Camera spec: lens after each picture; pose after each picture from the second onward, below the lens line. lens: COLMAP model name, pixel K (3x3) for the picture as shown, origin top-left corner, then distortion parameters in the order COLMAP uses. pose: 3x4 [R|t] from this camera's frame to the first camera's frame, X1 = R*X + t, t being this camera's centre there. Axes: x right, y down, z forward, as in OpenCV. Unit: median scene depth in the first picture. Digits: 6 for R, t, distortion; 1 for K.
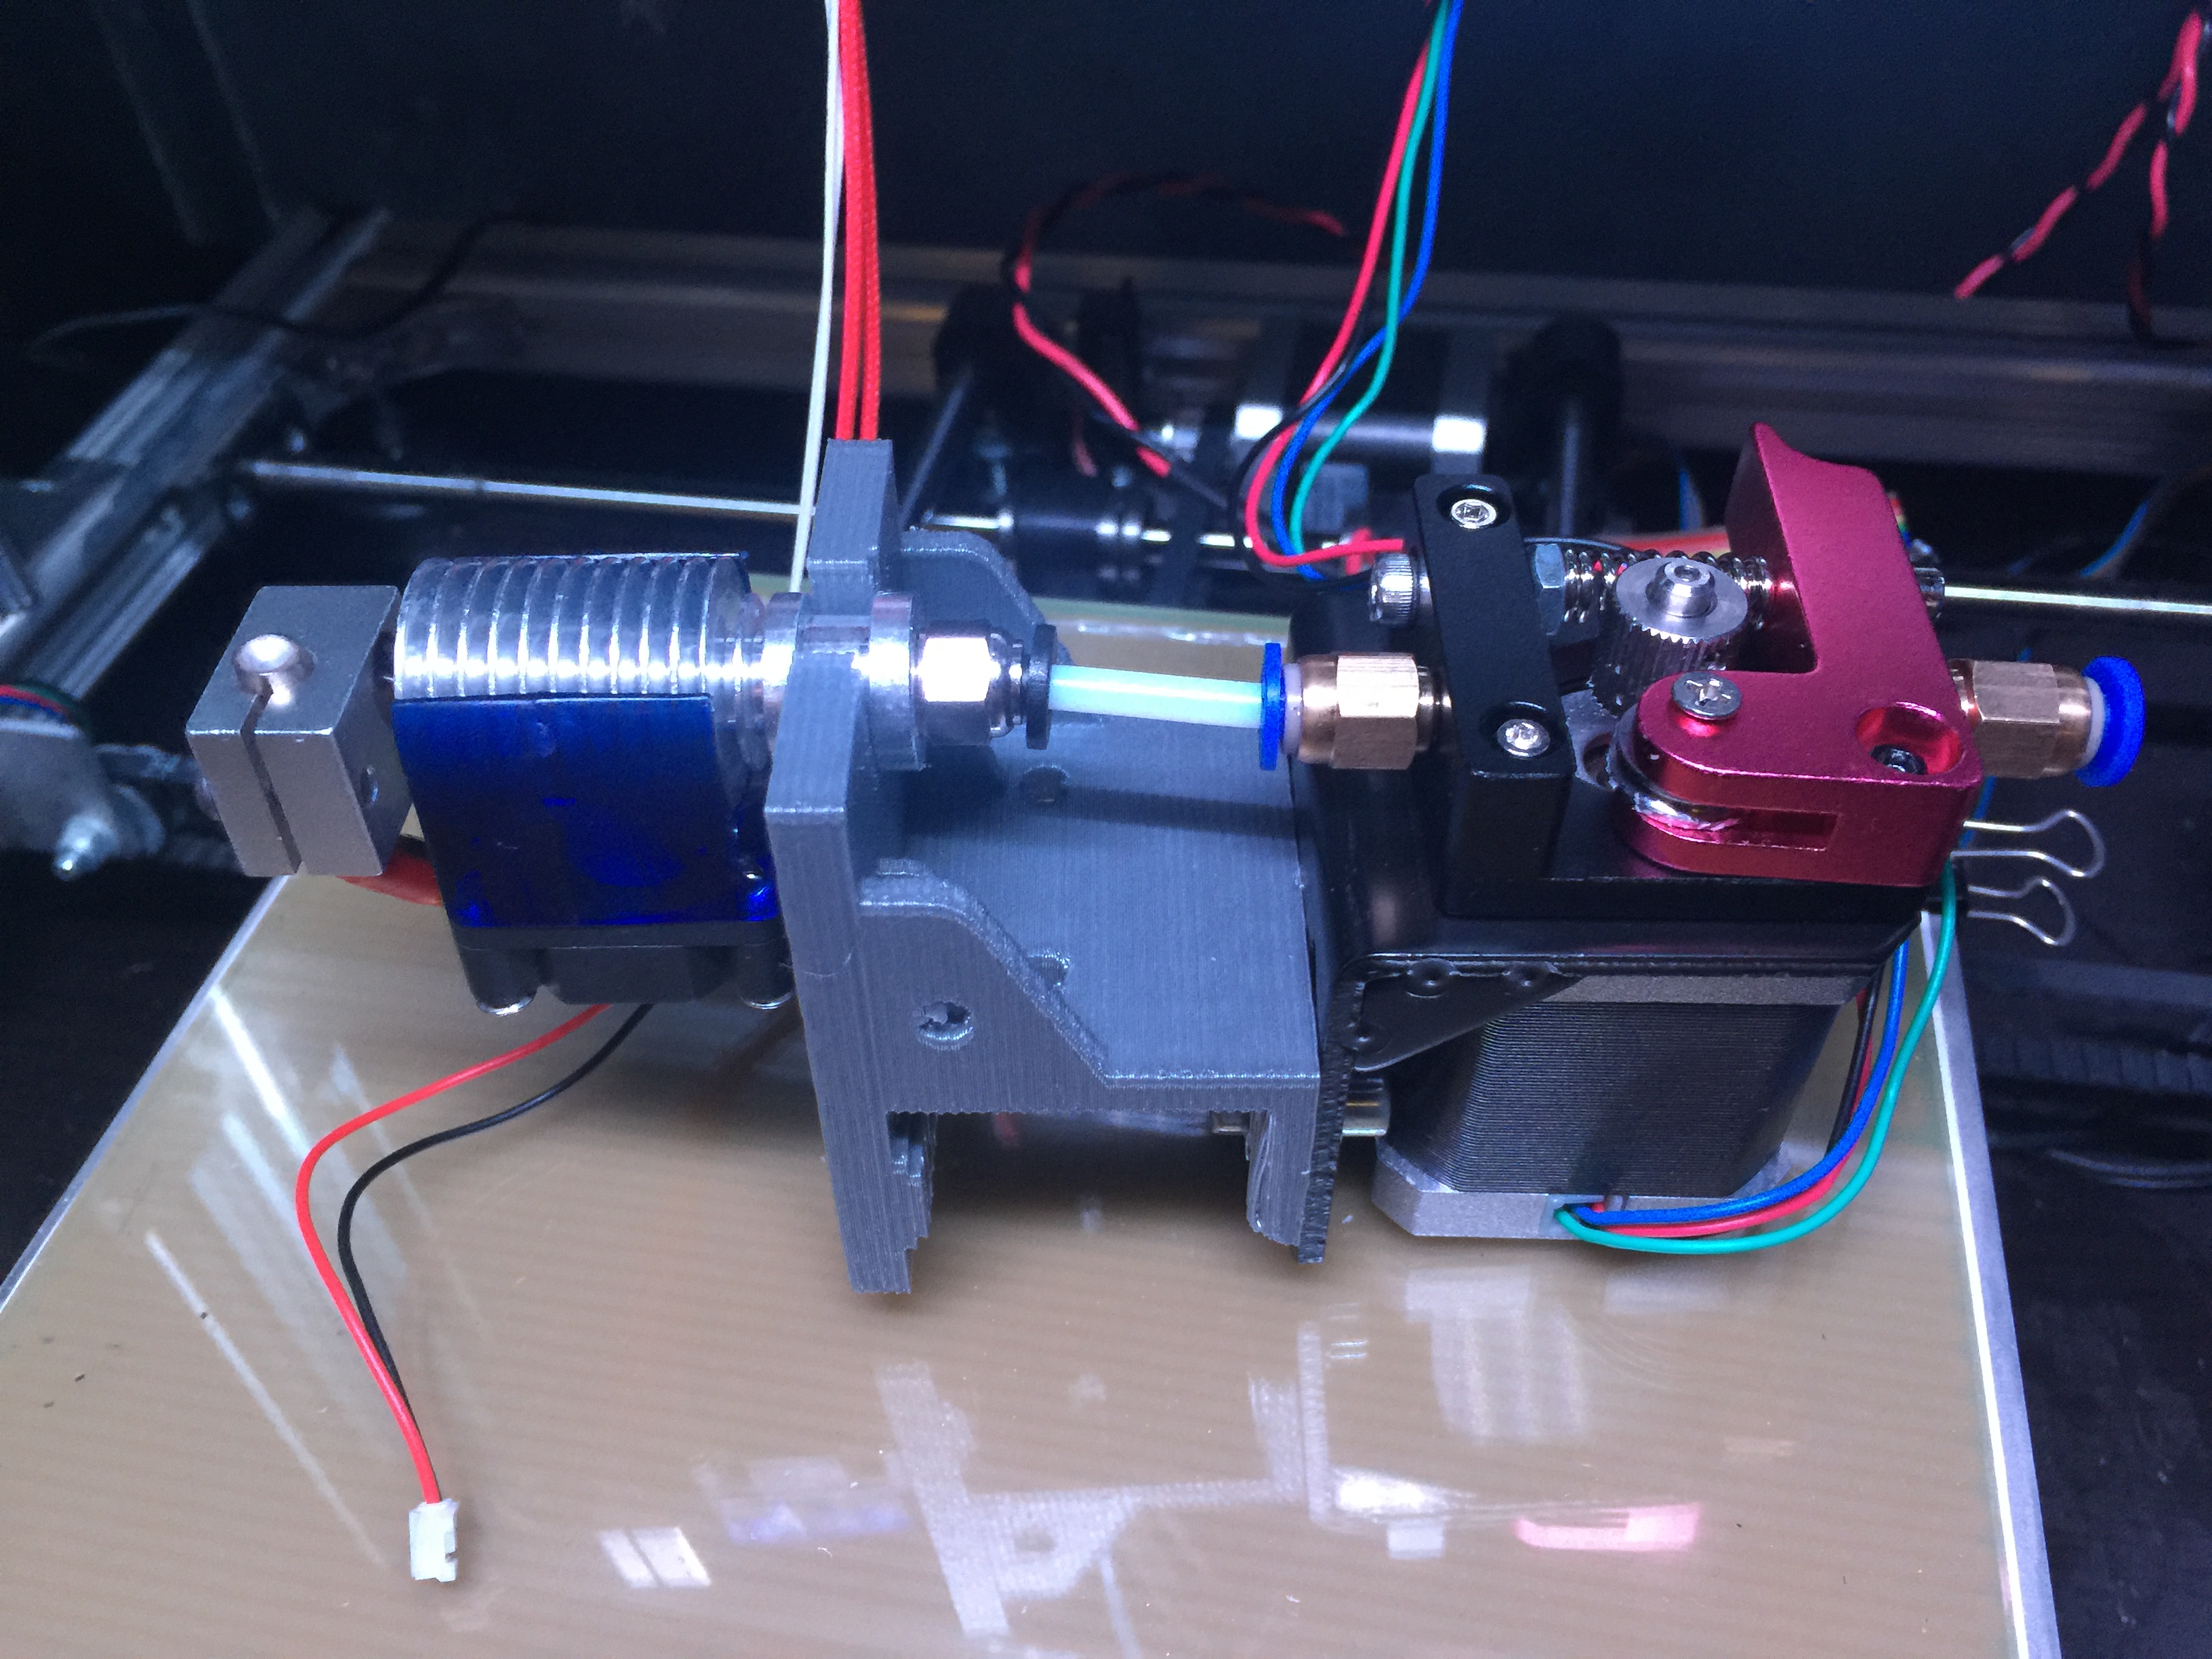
lens RADIAL K [[1910.7, 0, 1128.5], [0, 1910.7, 805.0], [0, 0, 1]] dist [0.007661, 0.000529]
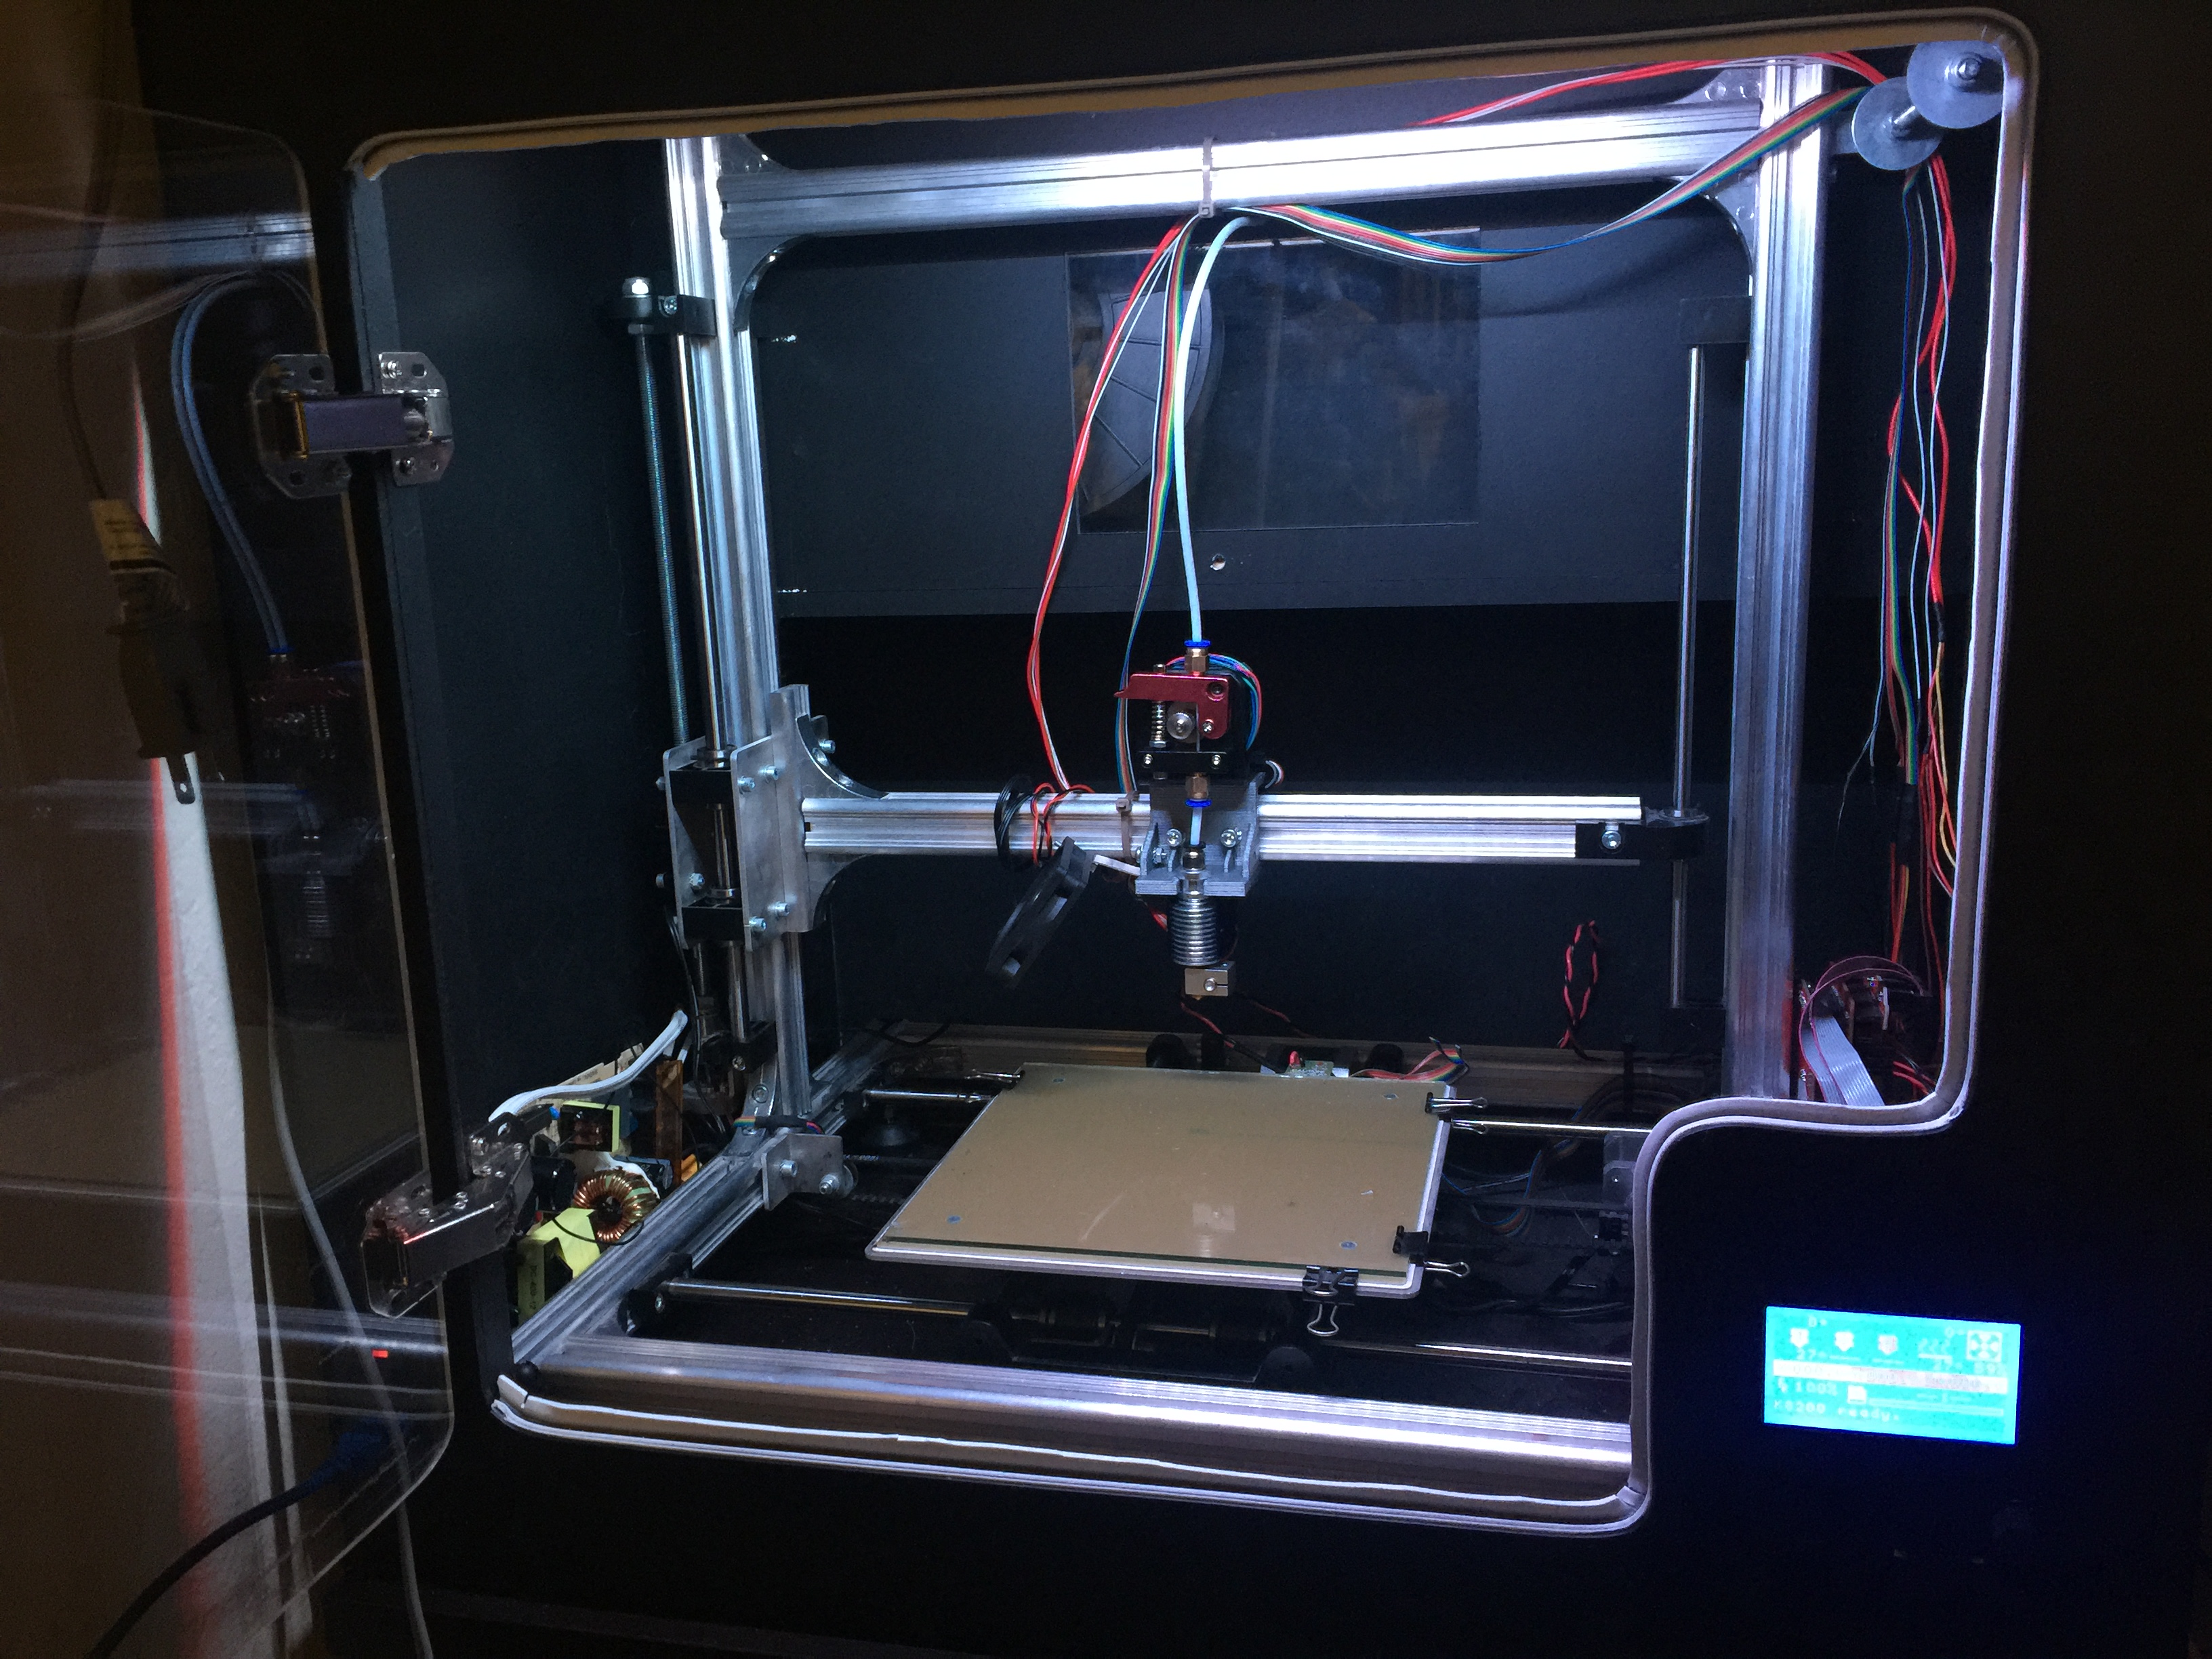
lens RADIAL K [[1910.7, 0, 1128.5], [0, 1910.7, 805.0], [0, 0, 1]] dist [0.007661, 0.000529]
pose [[0.999168, 0.019068, -0.036054, -0.022910], [-0.035868, 0.831611, -0.554198, 0.970630], [0.019415, 0.555030, 0.831603, -1.428791]]
